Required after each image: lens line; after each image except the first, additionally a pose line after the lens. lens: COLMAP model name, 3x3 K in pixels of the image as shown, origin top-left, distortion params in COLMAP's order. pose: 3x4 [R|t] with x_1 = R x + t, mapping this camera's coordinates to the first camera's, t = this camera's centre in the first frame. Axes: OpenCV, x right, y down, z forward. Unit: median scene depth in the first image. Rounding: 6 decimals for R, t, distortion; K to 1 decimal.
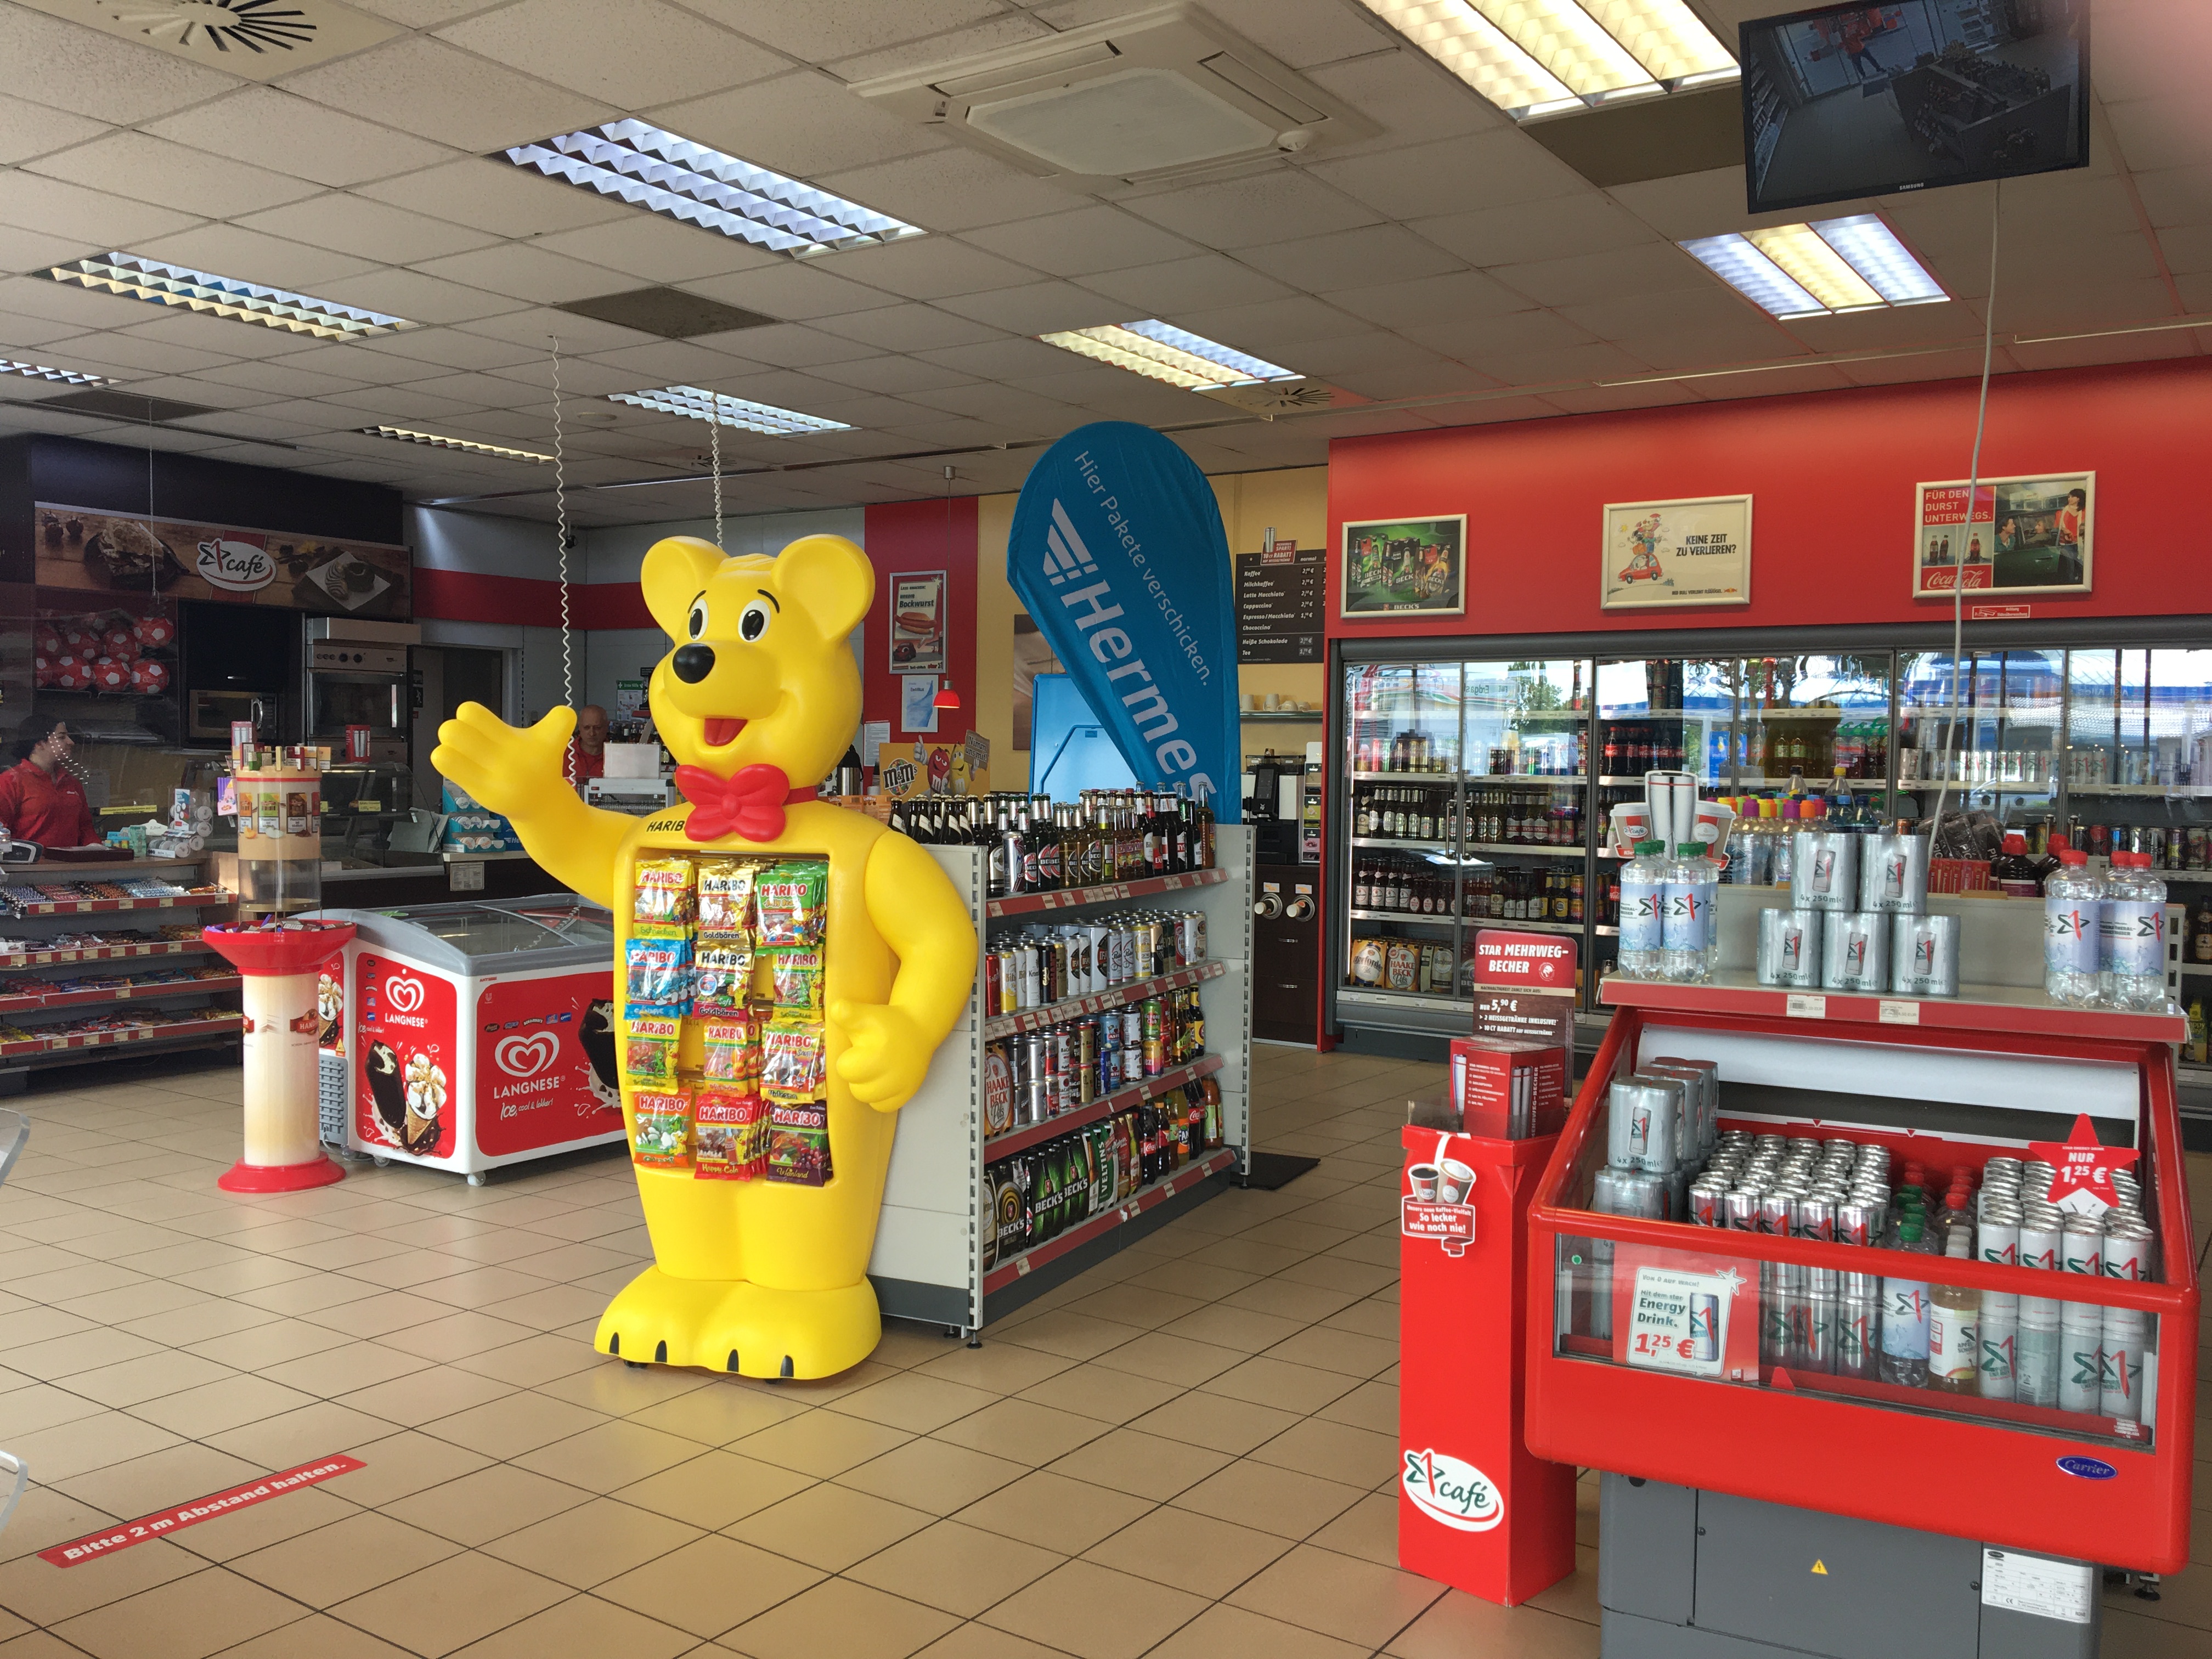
lens RADIAL K [[1849.2, 0, 1092.9], [0, 1849.2, 827.1], [0, 0, 1]] dist [0.076196, -0.115179]
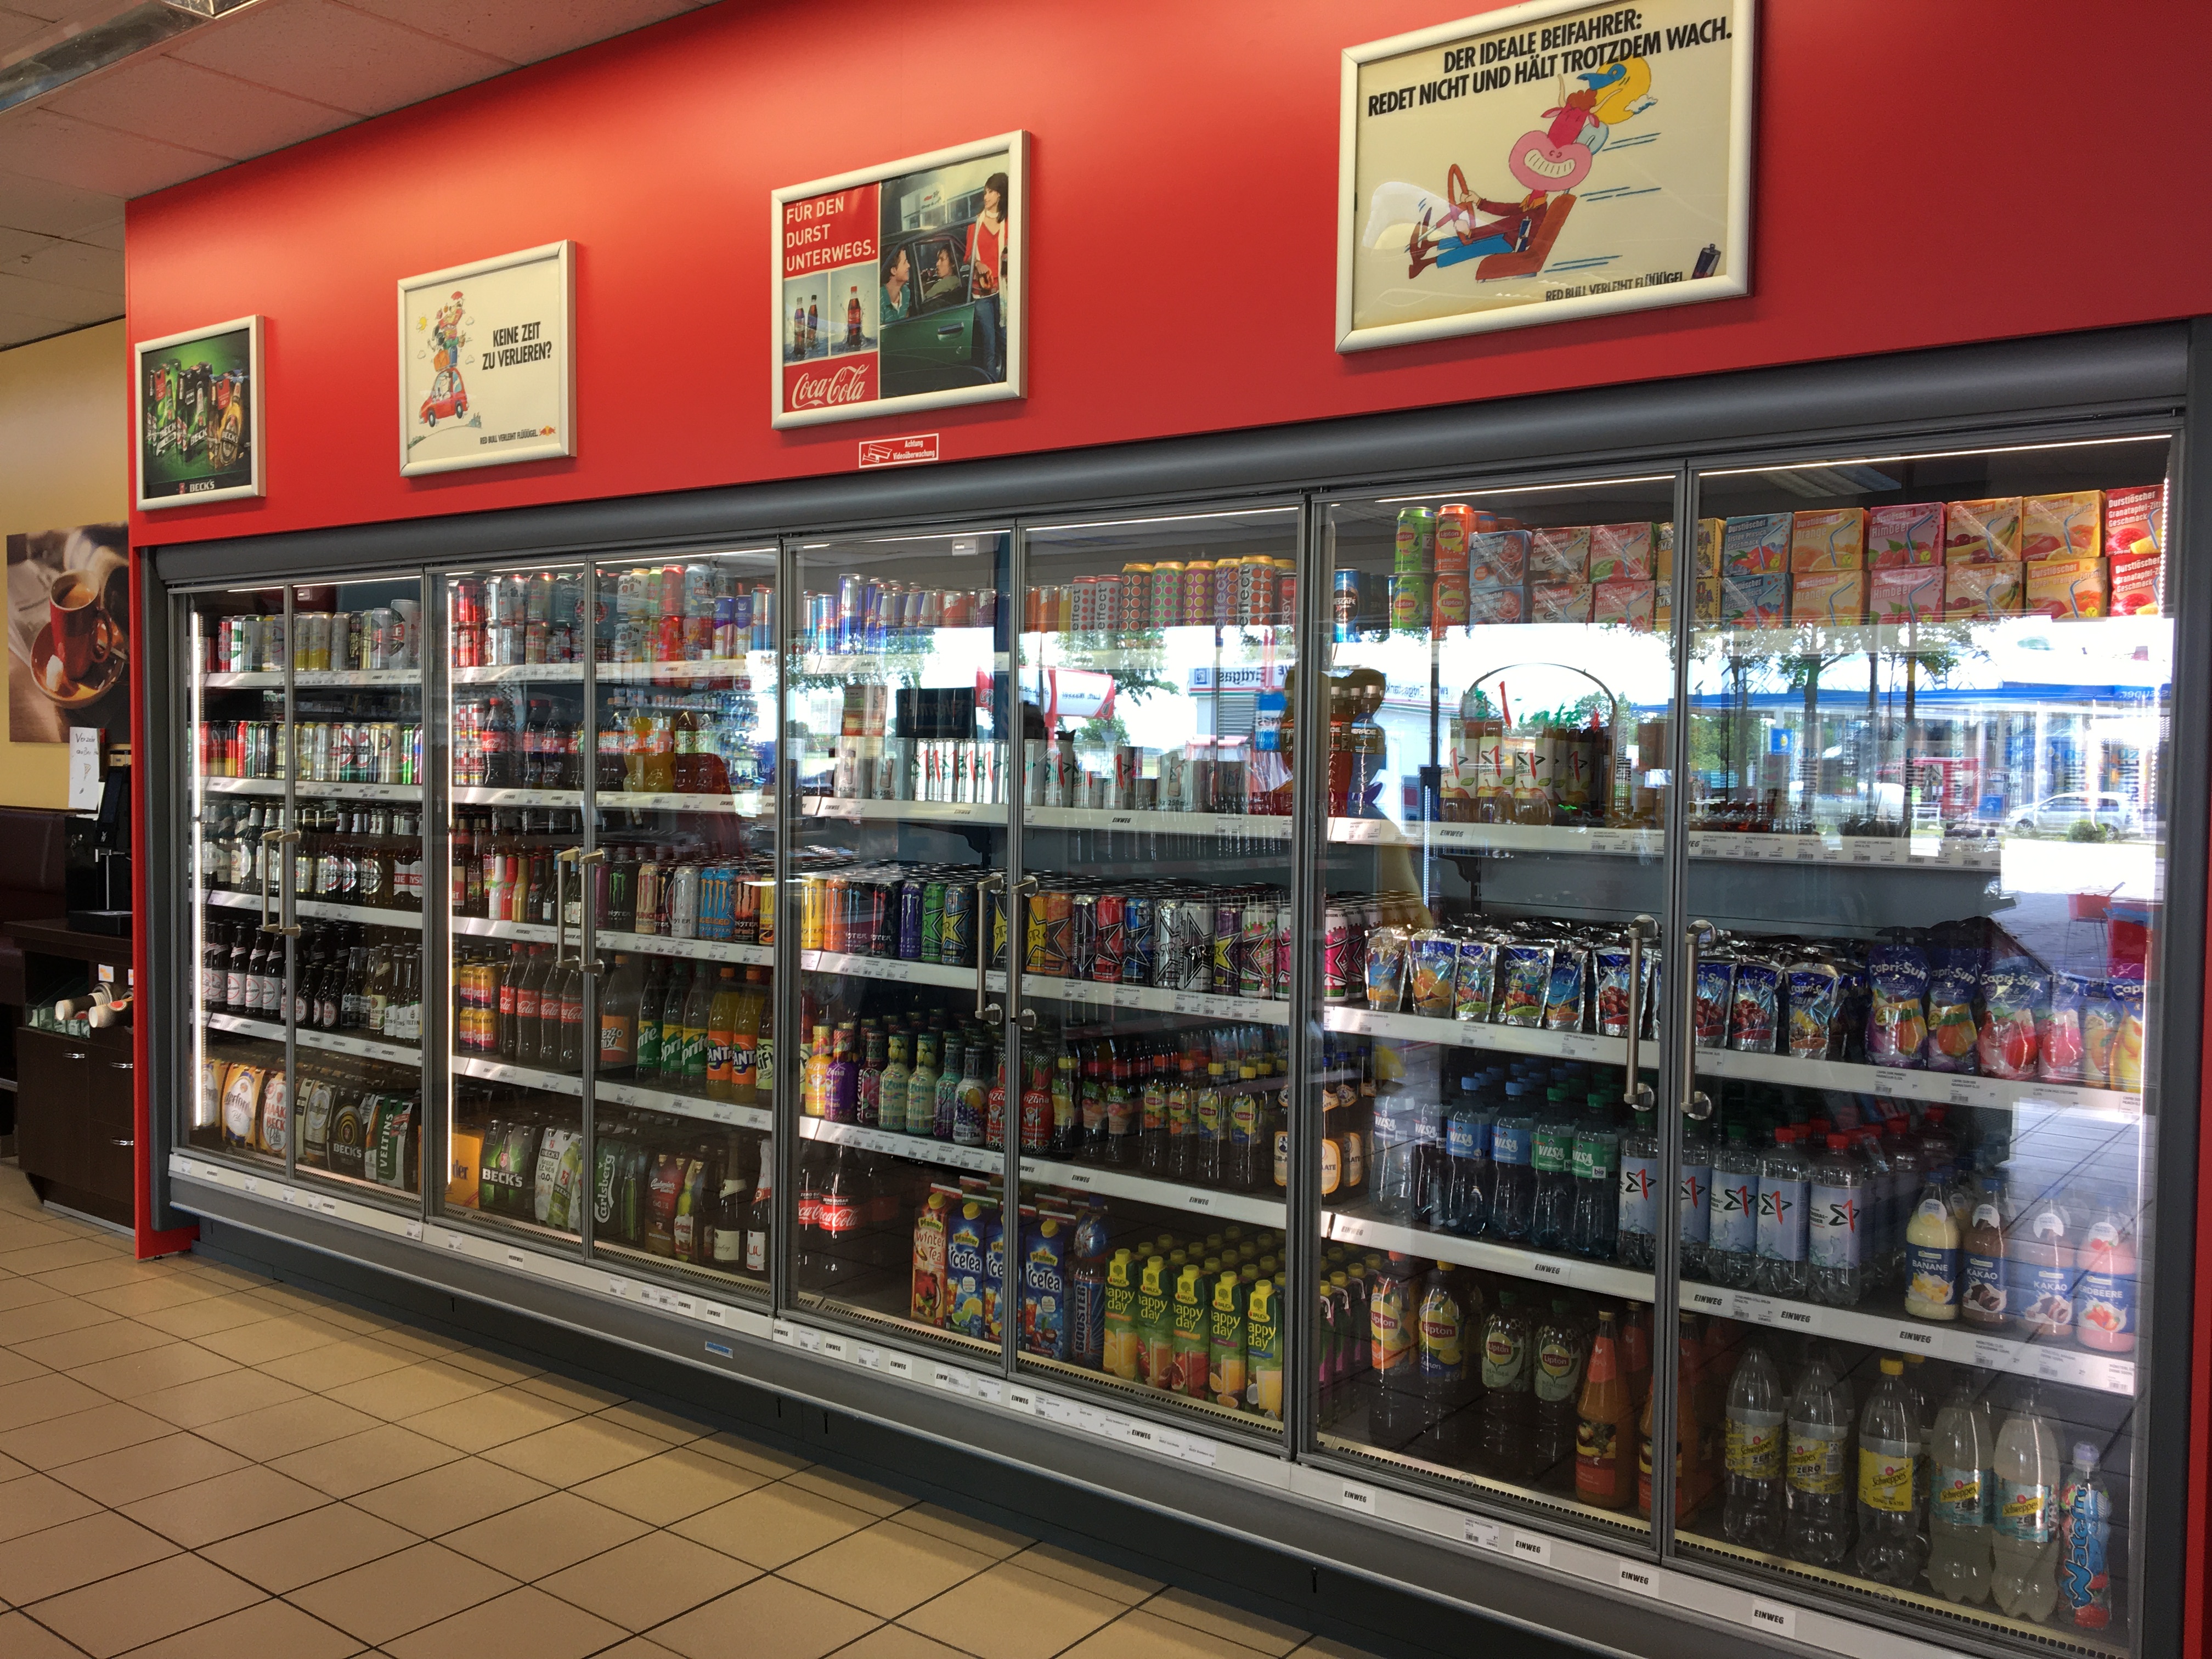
lens RADIAL K [[1849.2, 0, 1098.7], [0, 1849.2, 830.4], [0, 0, 1]] dist [0.076196, -0.115179]
pose [[0.998835, -0.002600, -0.048180, 1.242443], [0.003021, 0.999958, 0.008657, -0.048609], [0.048155, -0.008793, 0.998801, 1.172836]]
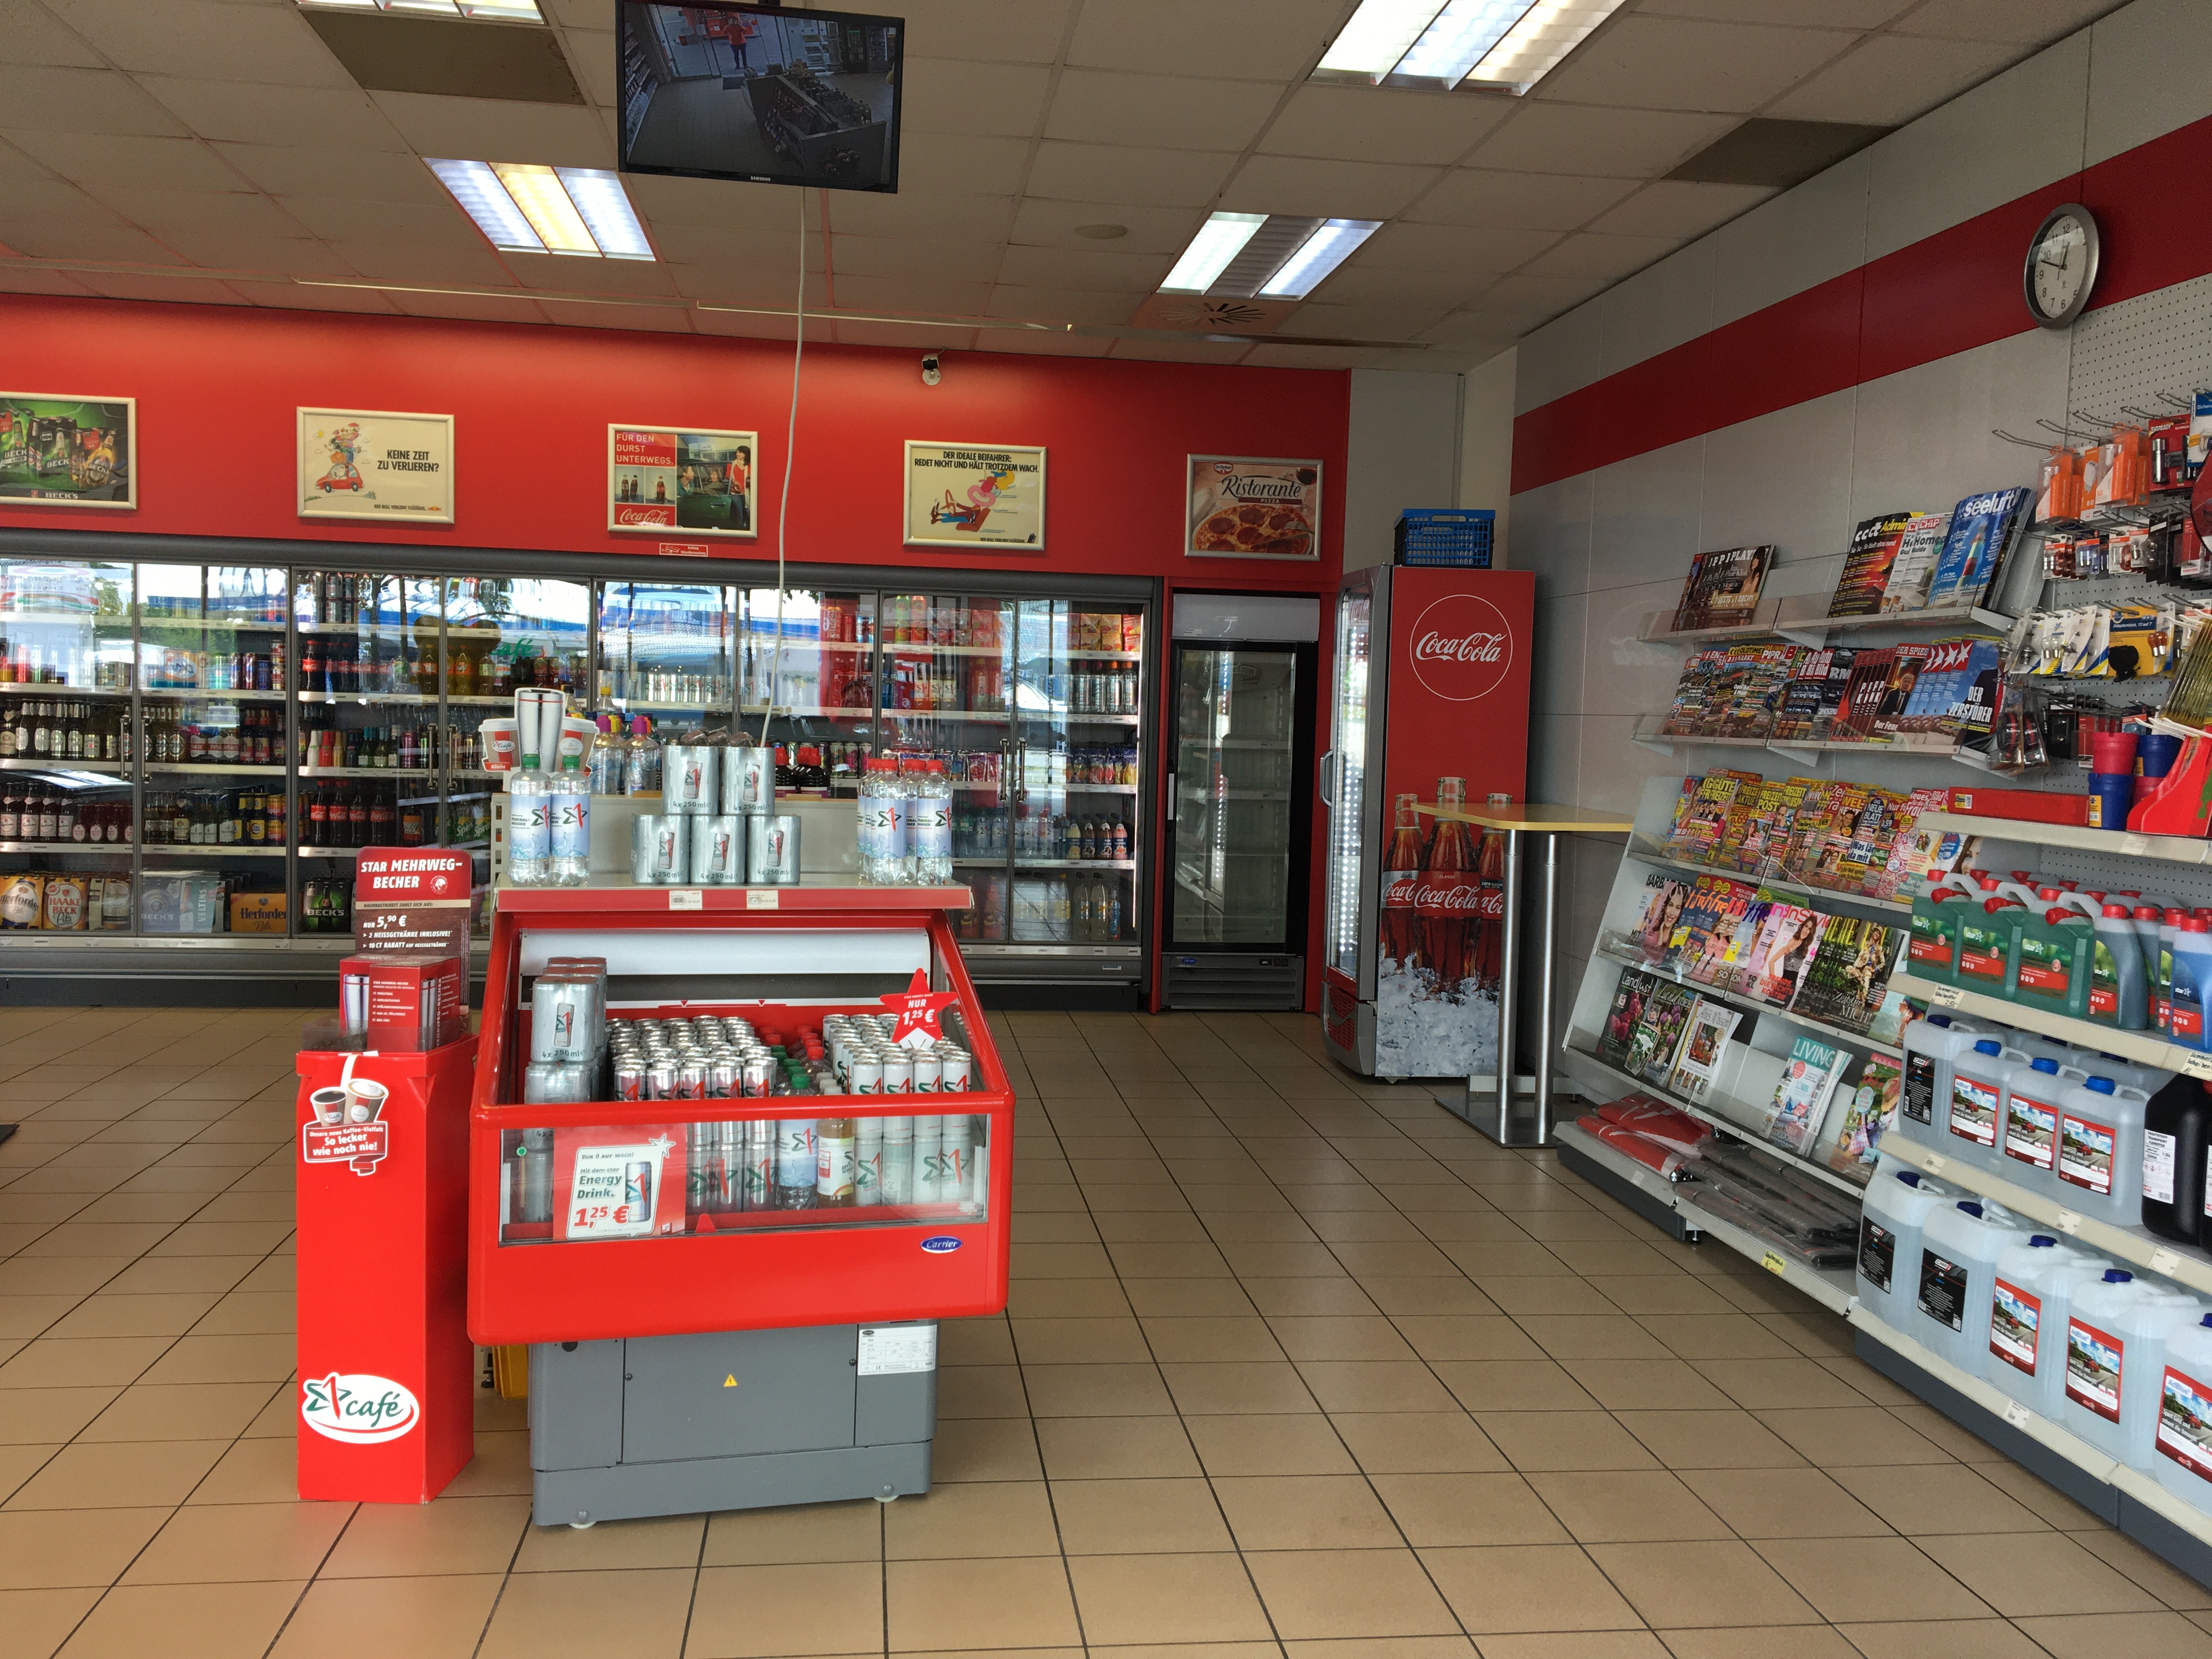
lens RADIAL K [[1849.2, 0, 1117.1], [0, 1849.2, 831.9], [0, 0, 1]] dist [0.076196, -0.115179]
pose [[0.740972, -0.037834, 0.670469, -0.163848], [0.006723, 0.998780, 0.048931, 0.001589], [-0.671502, -0.031749, 0.740322, -0.002840]]
